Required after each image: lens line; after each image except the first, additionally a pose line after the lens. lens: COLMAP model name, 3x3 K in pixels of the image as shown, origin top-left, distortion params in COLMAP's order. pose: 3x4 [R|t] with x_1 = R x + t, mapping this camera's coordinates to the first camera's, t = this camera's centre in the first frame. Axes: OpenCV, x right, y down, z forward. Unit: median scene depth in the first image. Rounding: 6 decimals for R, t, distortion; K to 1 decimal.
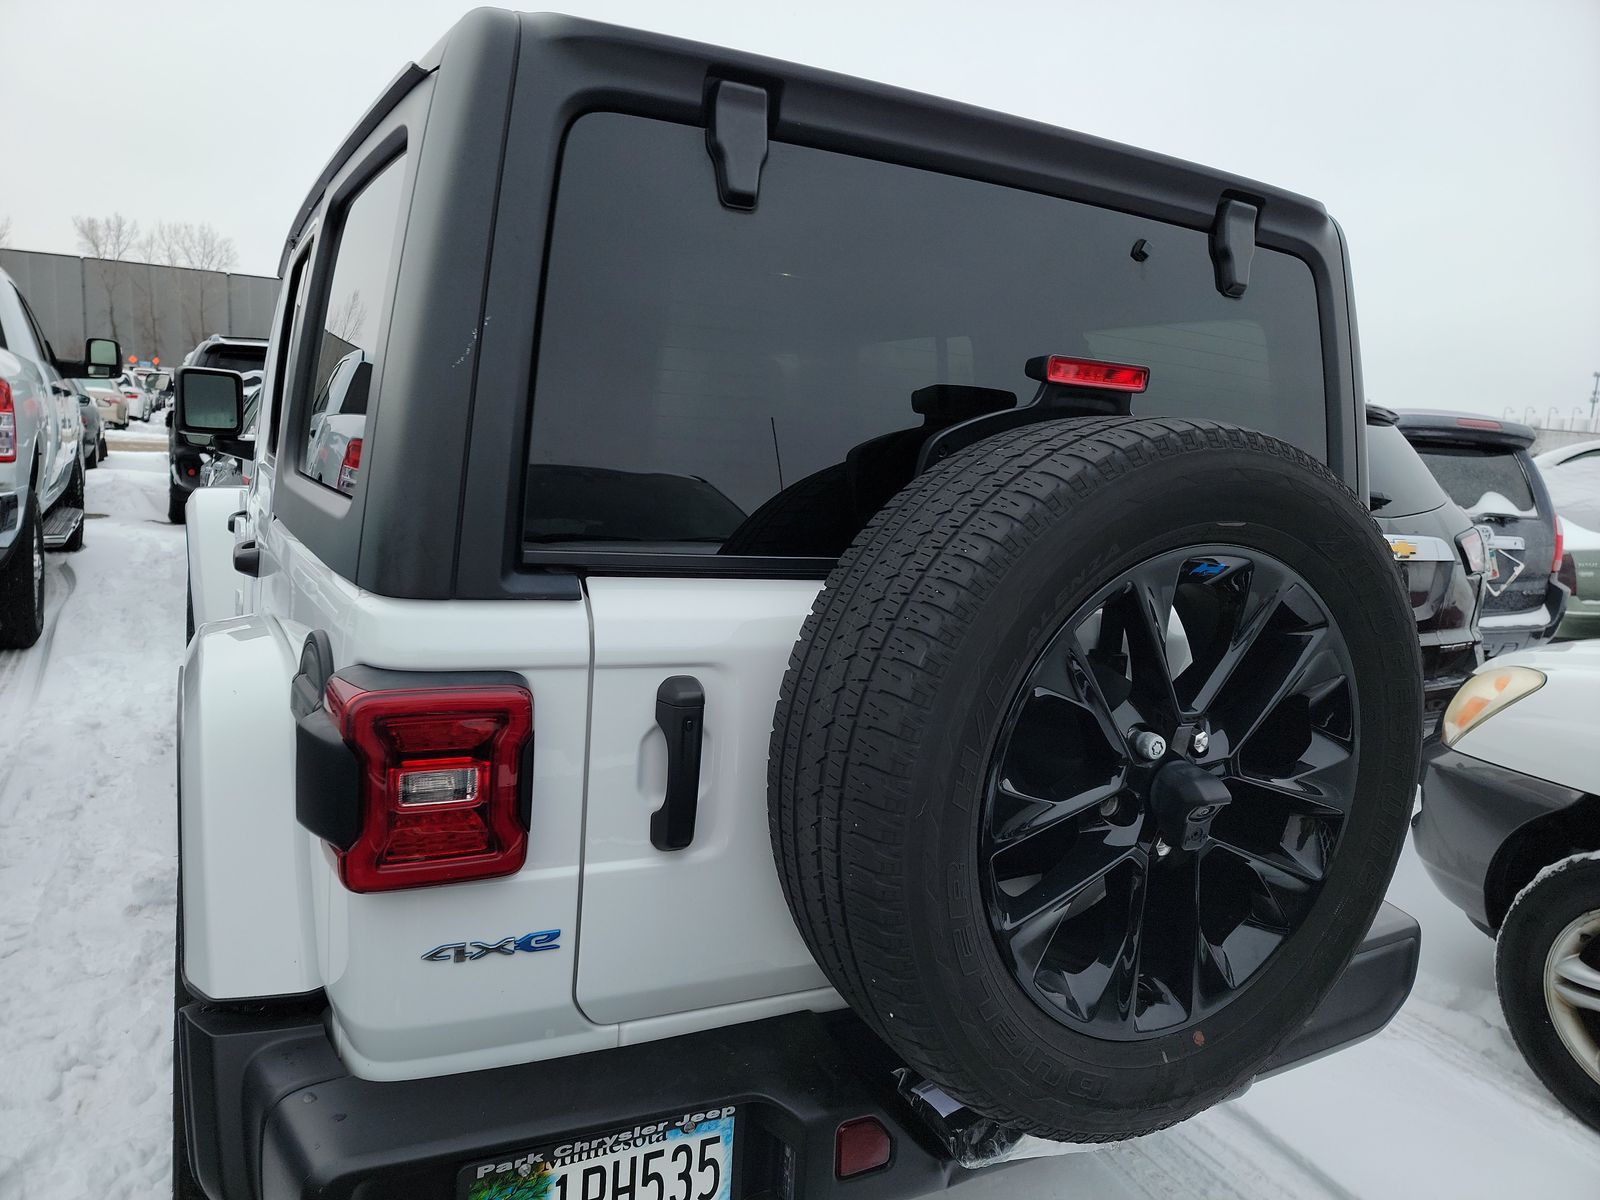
lens RADIAL K [[1117.2, 0, 800.0], [0, 1117.2, 600.0], [0, 0, 1]] dist [0.083264, -0.076944]
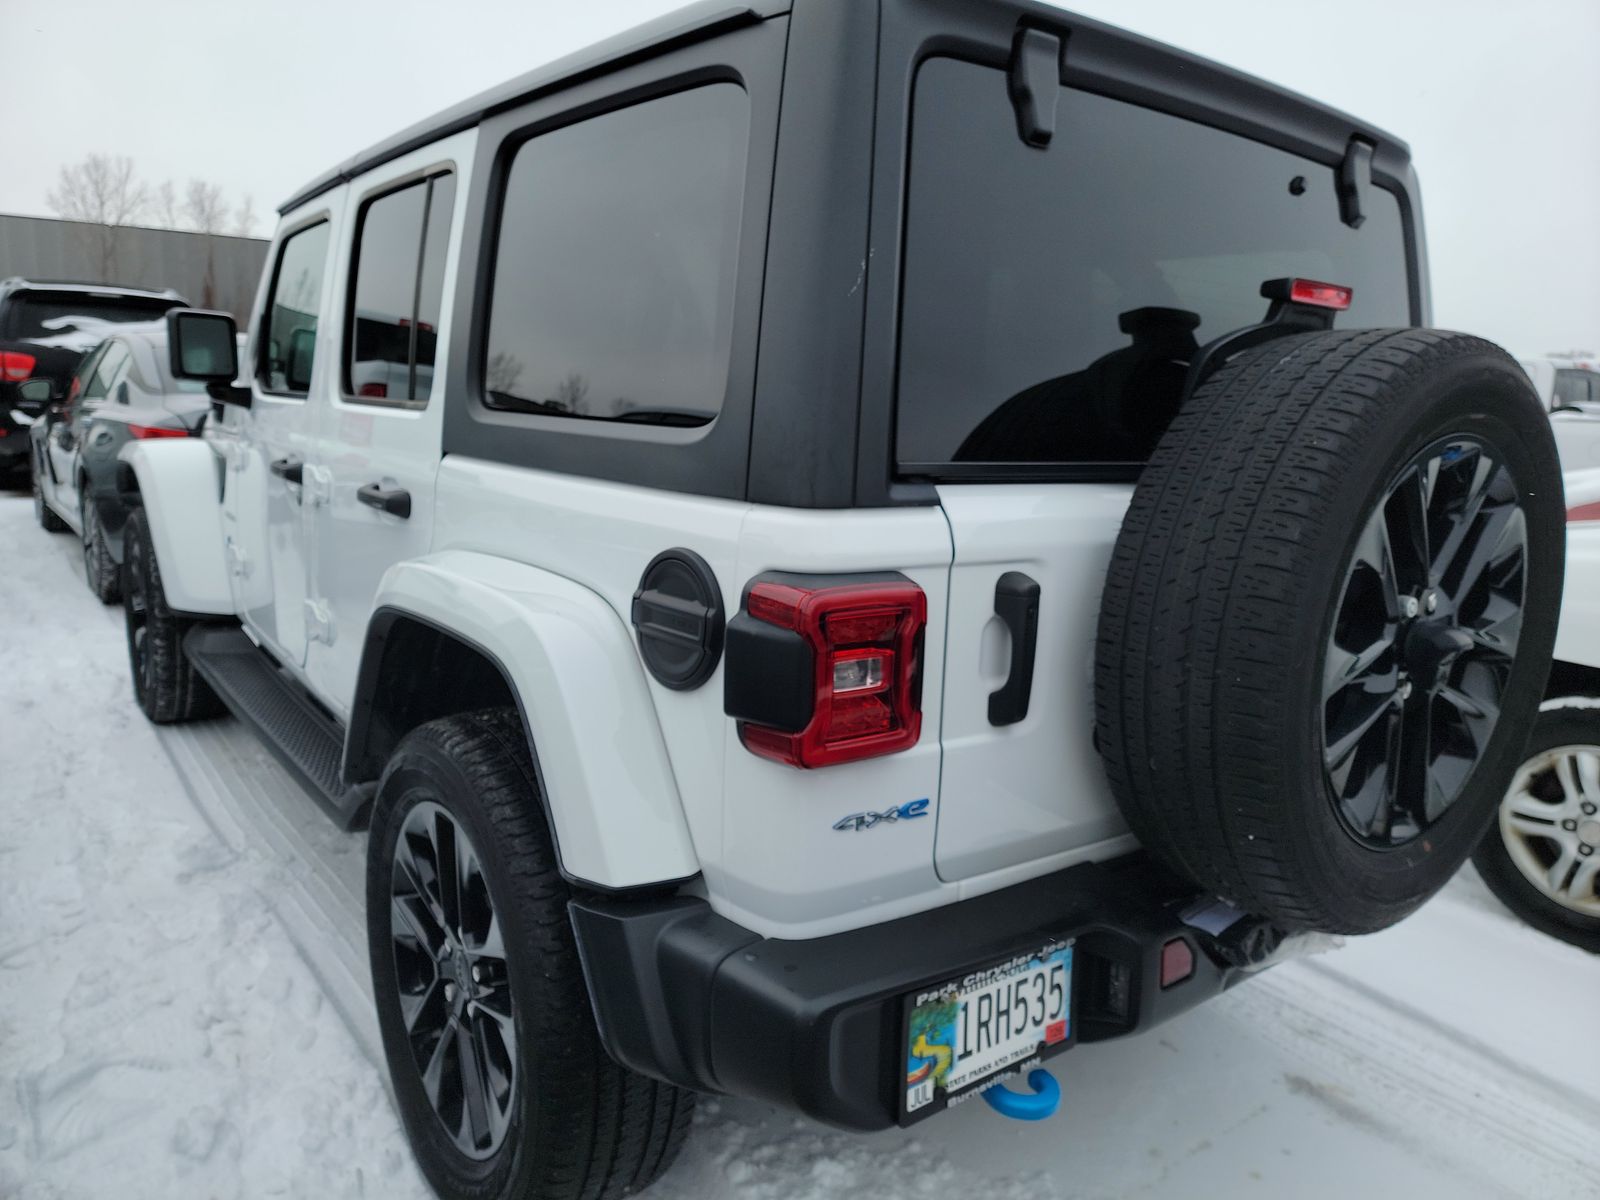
lens RADIAL K [[1140.0, 0, 799.3], [0, 1140.0, 606.5], [0, 0, 1]] dist [0.087895, -0.120210]
pose [[0.984946, -0.057179, 0.163134, -0.514275], [0.048498, 0.997212, 0.056710, 0.028049], [-0.165921, -0.047944, 0.984973, -0.100808]]
